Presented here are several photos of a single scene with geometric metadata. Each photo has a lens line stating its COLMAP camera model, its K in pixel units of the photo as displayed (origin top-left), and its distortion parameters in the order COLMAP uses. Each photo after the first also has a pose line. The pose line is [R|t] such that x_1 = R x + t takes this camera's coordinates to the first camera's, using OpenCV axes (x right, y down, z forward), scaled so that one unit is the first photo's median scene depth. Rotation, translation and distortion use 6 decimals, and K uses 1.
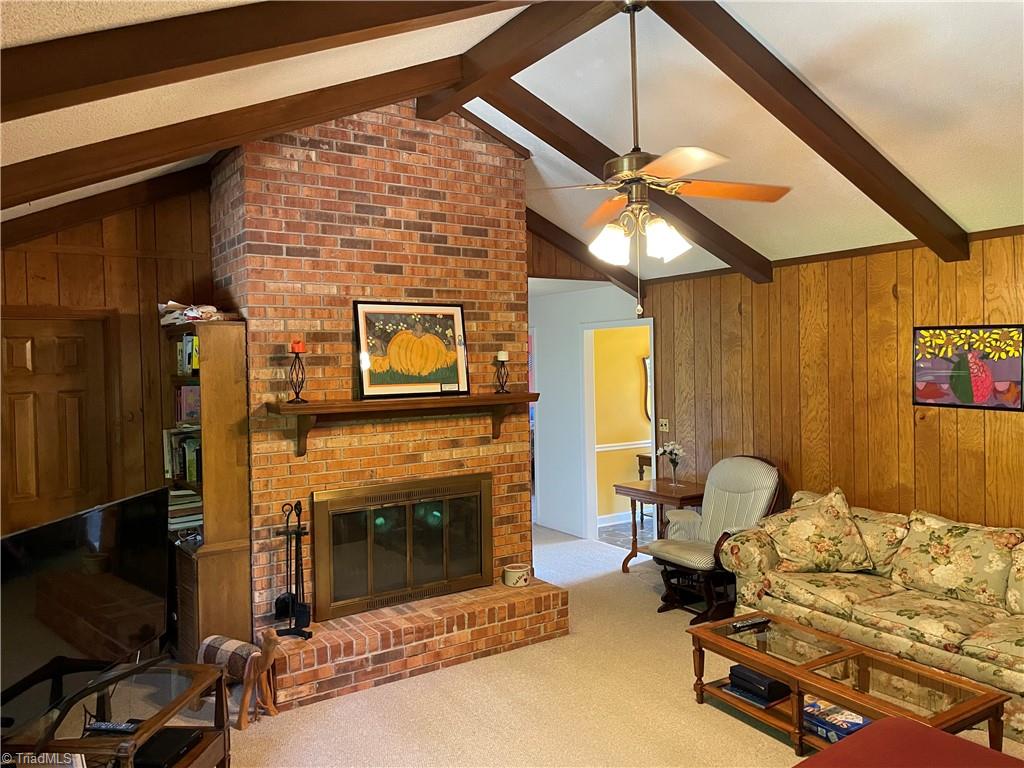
lens RADIAL K [[778.1, 0, 518.5], [0, 778.1, 382.9], [0, 0, 1]] dist [0.080905, -0.101852]
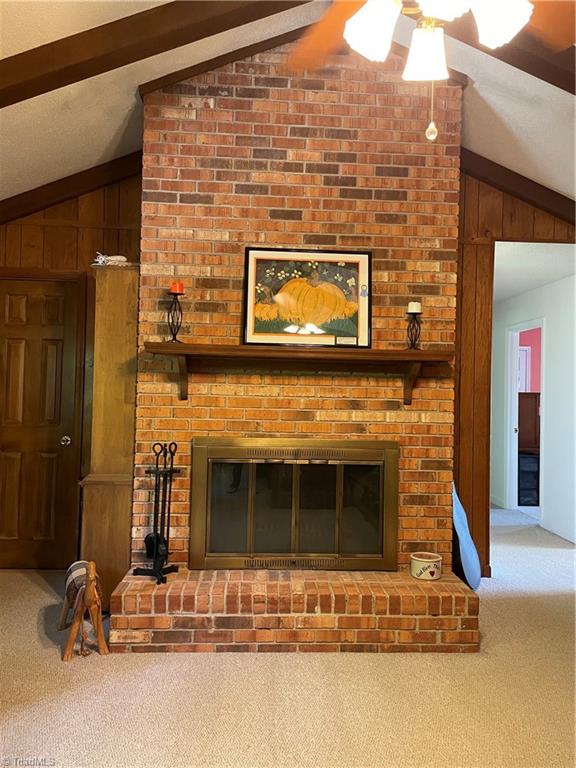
lens RADIAL K [[583.6, 0, 286.6], [0, 583.6, 379.3], [0, 0, 1]] dist [0.080905, -0.101852]
pose [[0.860531, 0.031220, -0.508441, 0.212899], [-0.055514, 0.997923, -0.032682, 0.081715], [0.506364, 0.056349, 0.860477, 0.404623]]
